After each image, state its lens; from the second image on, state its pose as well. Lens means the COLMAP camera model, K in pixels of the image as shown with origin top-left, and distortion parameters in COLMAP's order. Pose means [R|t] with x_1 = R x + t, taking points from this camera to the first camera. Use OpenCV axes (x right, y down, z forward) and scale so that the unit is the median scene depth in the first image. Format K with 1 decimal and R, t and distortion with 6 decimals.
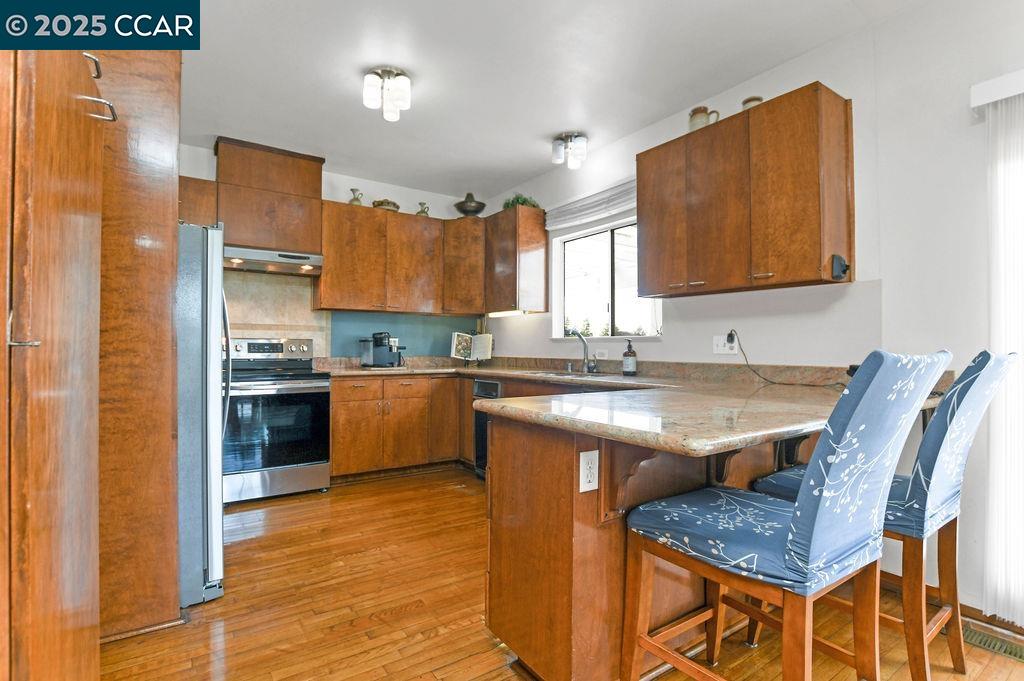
lens RADIAL K [[487.3, 0, 510.1], [0, 487.3, 345.6], [0, 0, 1]] dist [-0.027251, 0.001582]
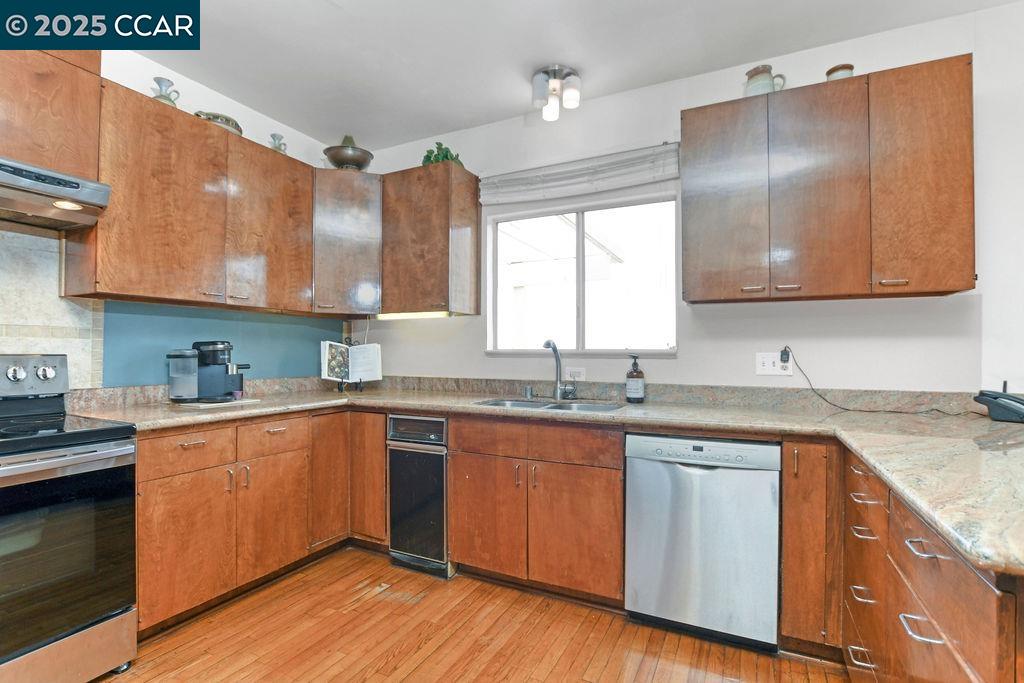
lens RADIAL K [[487.3, 0, 509.4], [0, 487.3, 347.4], [0, 0, 1]] dist [-0.027251, 0.001582]
pose [[0.876897, 0.002494, 0.480672, -0.260337], [-0.000542, 0.999991, -0.004201, -0.019526], [-0.480679, 0.003424, 0.876890, 0.375692]]
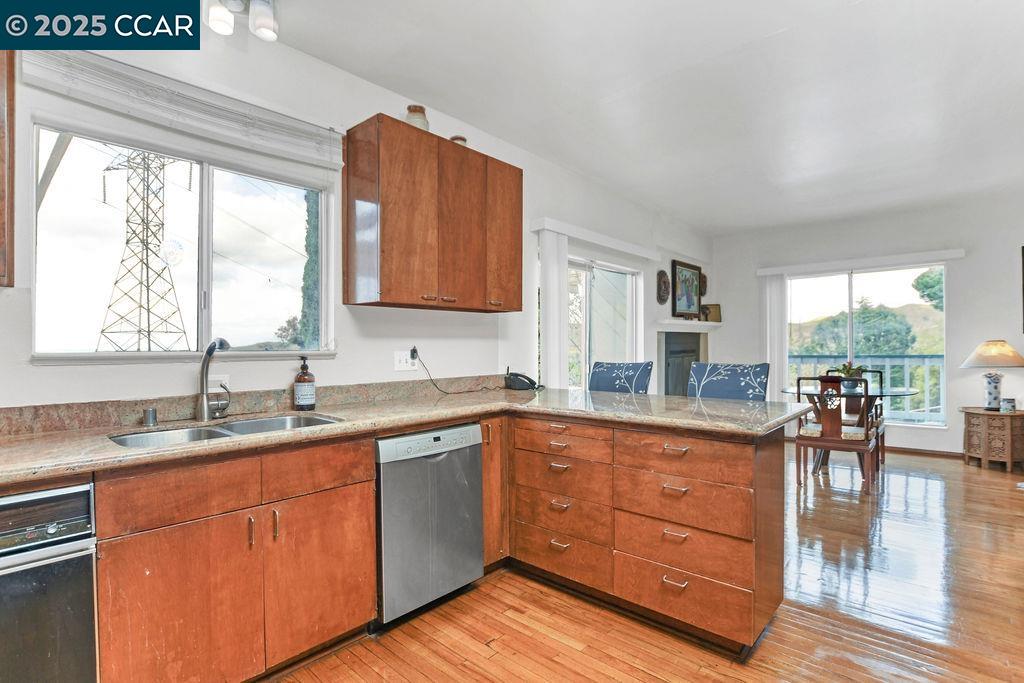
lens RADIAL K [[487.3, 0, 514.6], [0, 487.3, 348.1], [0, 0, 1]] dist [-0.027251, 0.001582]
pose [[-0.228591, -0.006421, 0.973501, -0.413956], [0.001400, 0.999975, 0.006924, -0.025222], [-0.973522, 0.002945, -0.228576, 0.764283]]
